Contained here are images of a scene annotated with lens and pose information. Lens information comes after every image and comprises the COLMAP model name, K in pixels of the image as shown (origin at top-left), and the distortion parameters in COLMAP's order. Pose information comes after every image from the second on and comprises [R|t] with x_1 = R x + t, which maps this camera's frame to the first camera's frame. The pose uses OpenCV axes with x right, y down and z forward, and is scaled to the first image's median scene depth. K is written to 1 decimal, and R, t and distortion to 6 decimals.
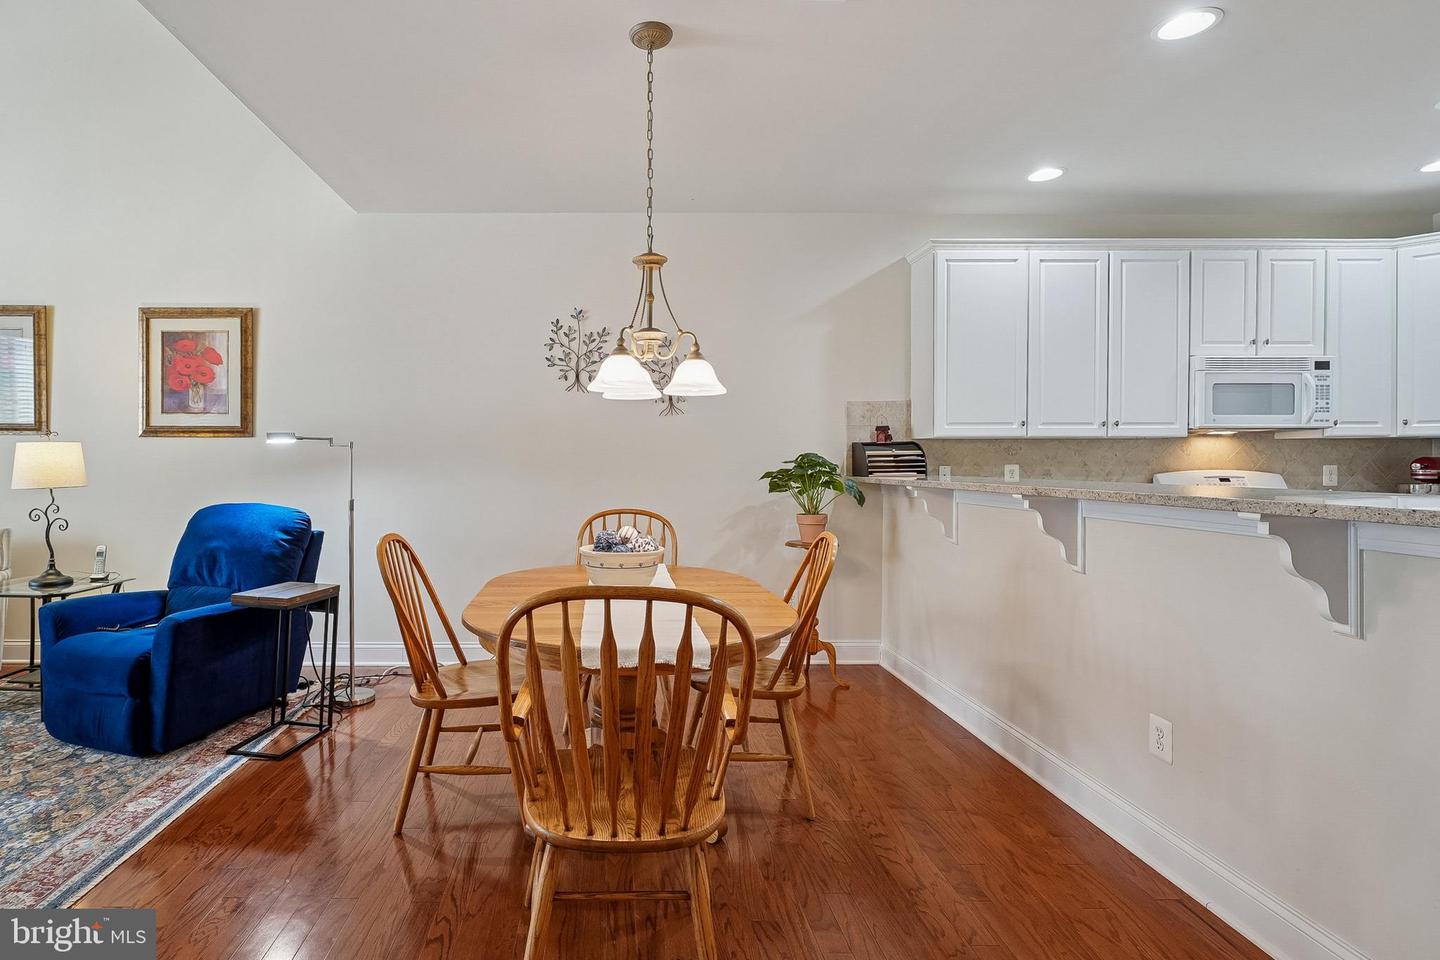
lens RADIAL K [[720.1, 0, 620.8], [0, 720.1, 457.1], [0, 0, 1]] dist [0.004917, -0.005576]
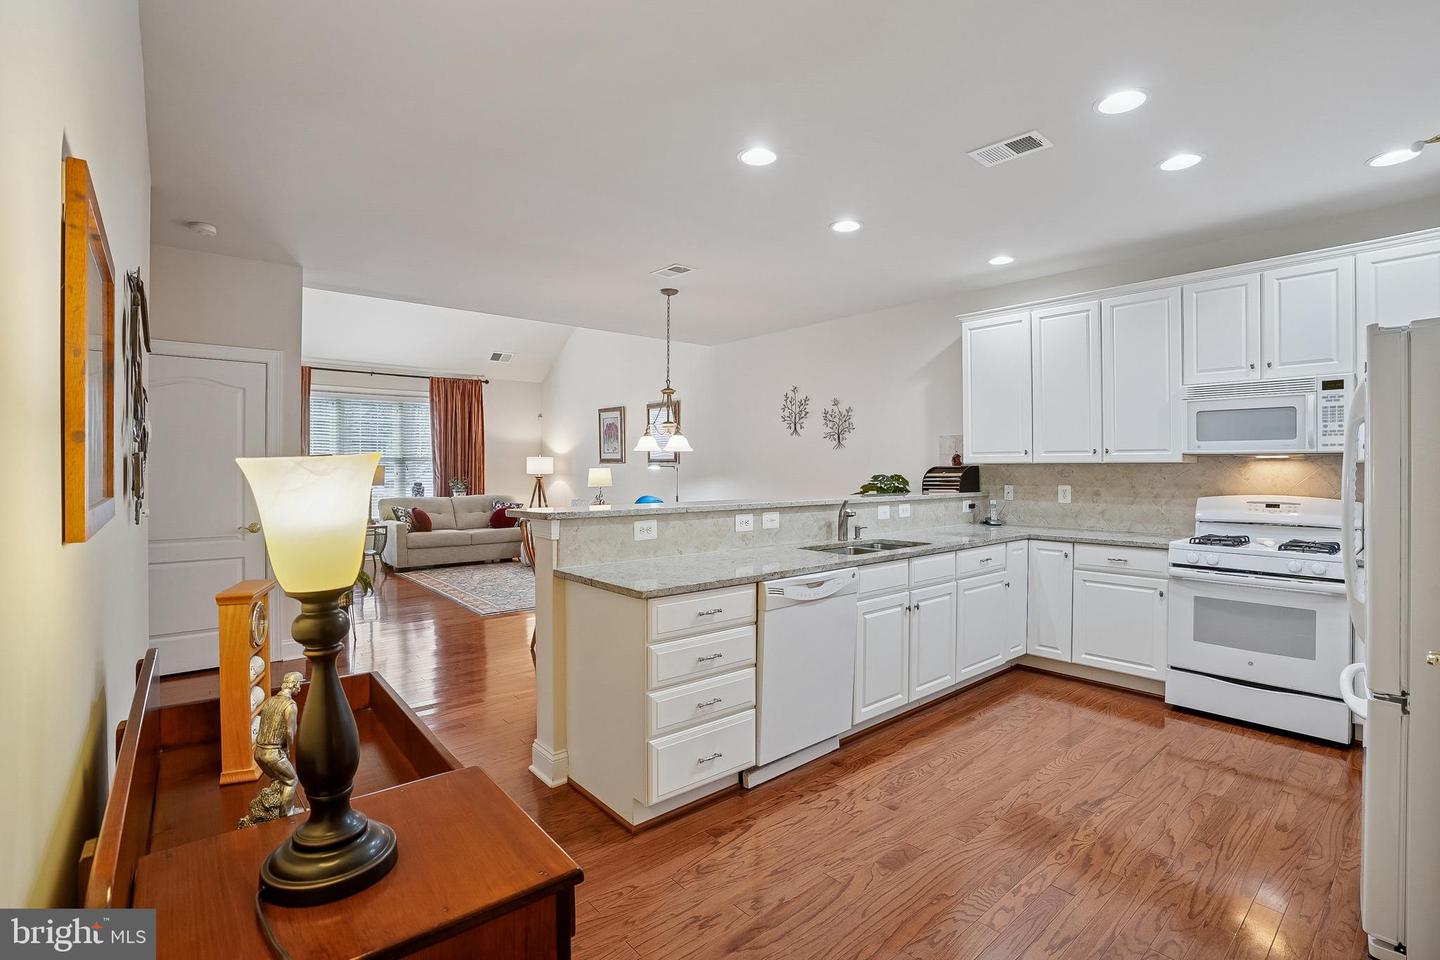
lens RADIAL K [[666.4, 0, 721.1], [0, 666.4, 463.6], [0, 0, 1]] dist [-0.057904, 0.020858]
pose [[0.644111, -0.003280, -0.764925, 1.098422], [0.005155, 0.999987, 0.000053, -0.030842], [0.764915, -0.003977, 0.644119, -0.129322]]
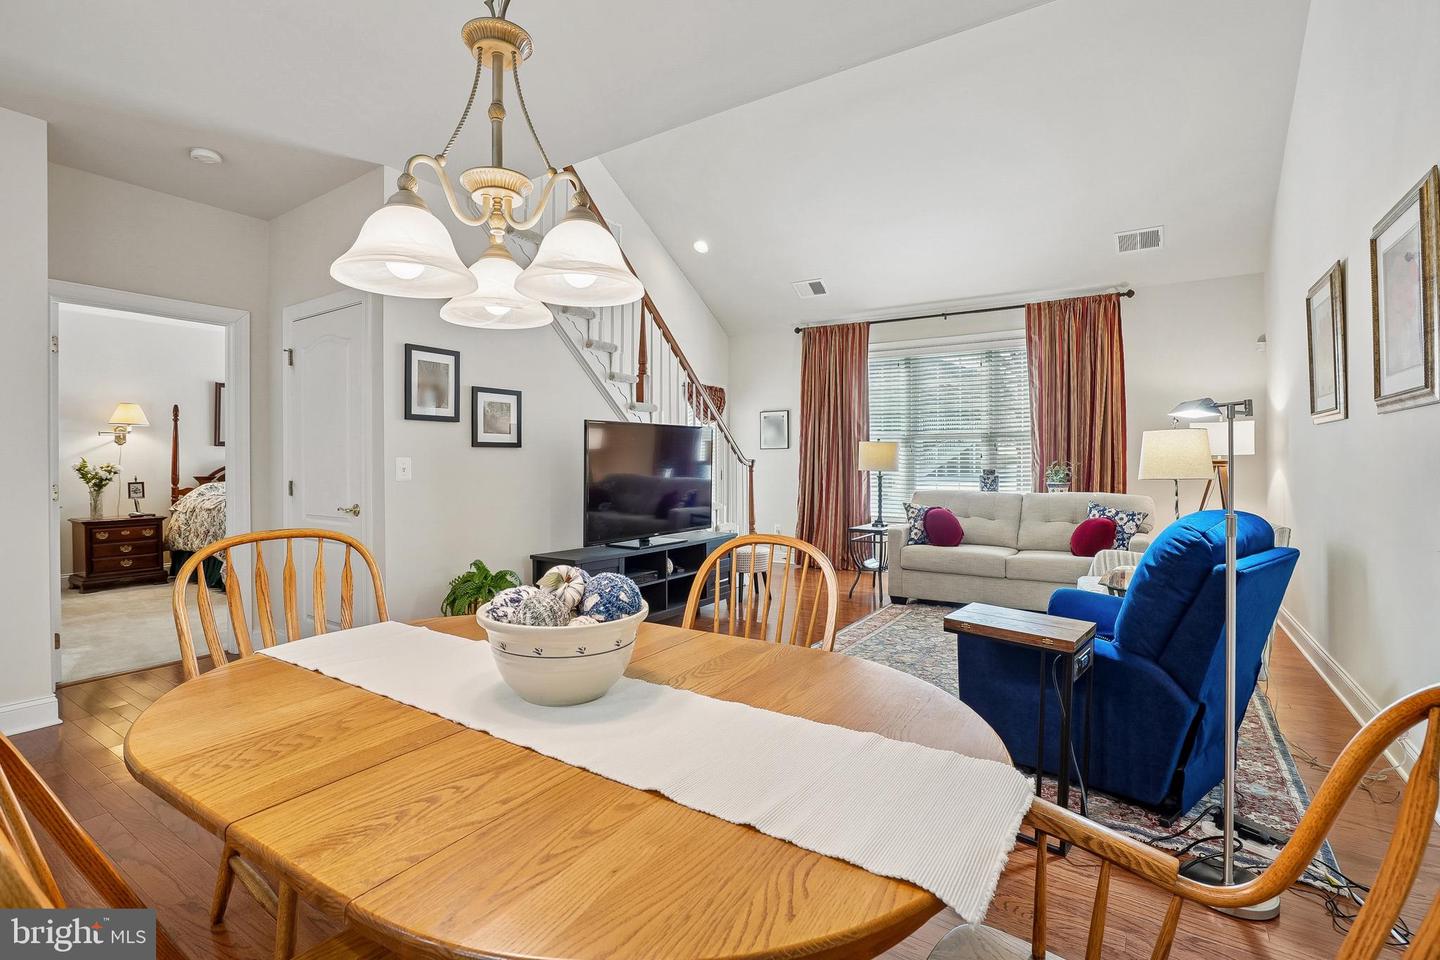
lens RADIAL K [[666.4, 0, 711.0], [0, 666.4, 452.4], [0, 0, 1]] dist [-0.057904, 0.020858]
pose [[-0.561183, -0.011687, -0.827609, 0.219748], [0.004997, 0.999834, -0.017507, 0.016762], [0.827677, -0.013960, -0.561031, 0.891032]]
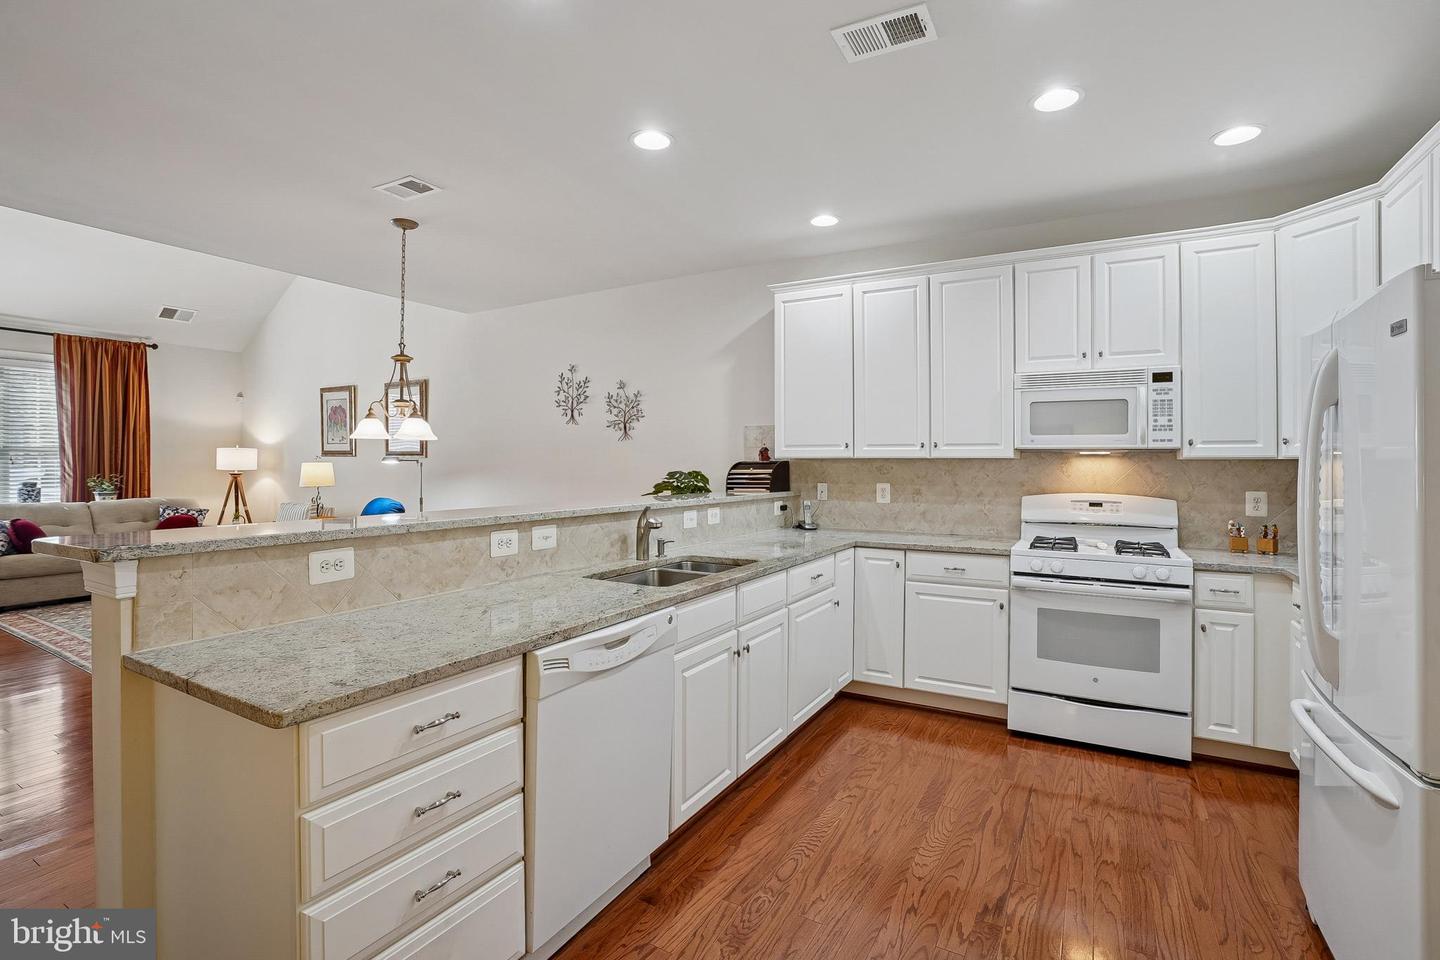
lens RADIAL K [[666.4, 0, 723.1], [0, 666.4, 464.7], [0, 0, 1]] dist [-0.057904, 0.020858]
pose [[0.864011, 0.005112, -0.503446, 0.911637], [-0.000445, 0.999956, 0.009390, -0.028306], [0.503472, -0.007890, 0.863975, 0.047672]]
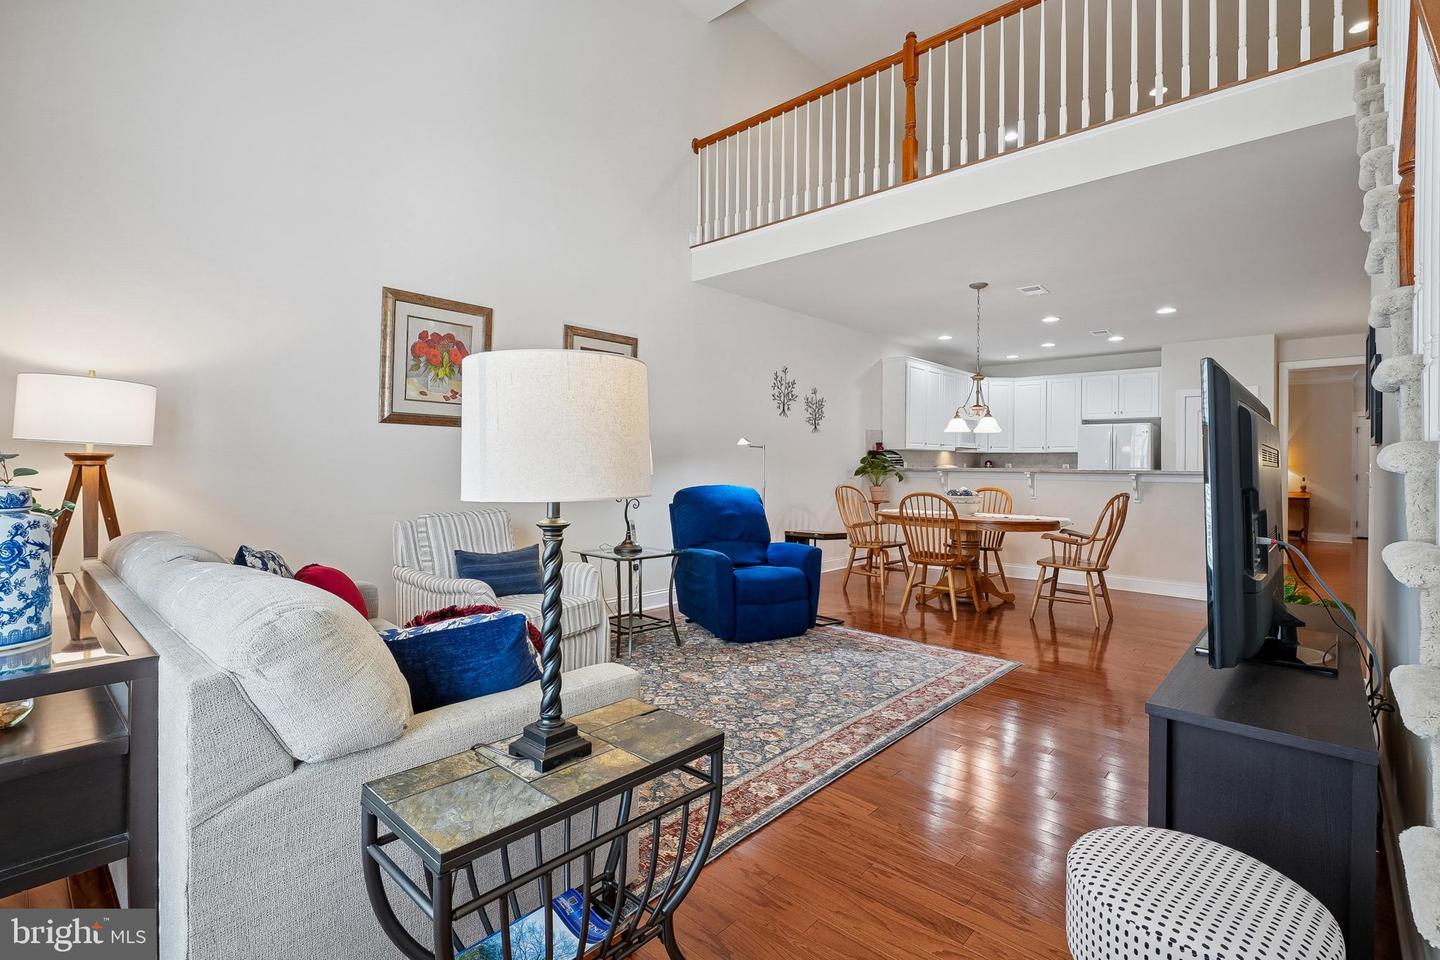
lens RADIAL K [[666.4, 0, 707.4], [0, 666.4, 454.9], [0, 0, 1]] dist [-0.057904, 0.020858]
pose [[0.682330, 0.016101, 0.730867, -1.422927], [-0.015344, 0.999853, -0.007701, 0.013282], [-0.730883, -0.005960, 0.682477, 0.090280]]
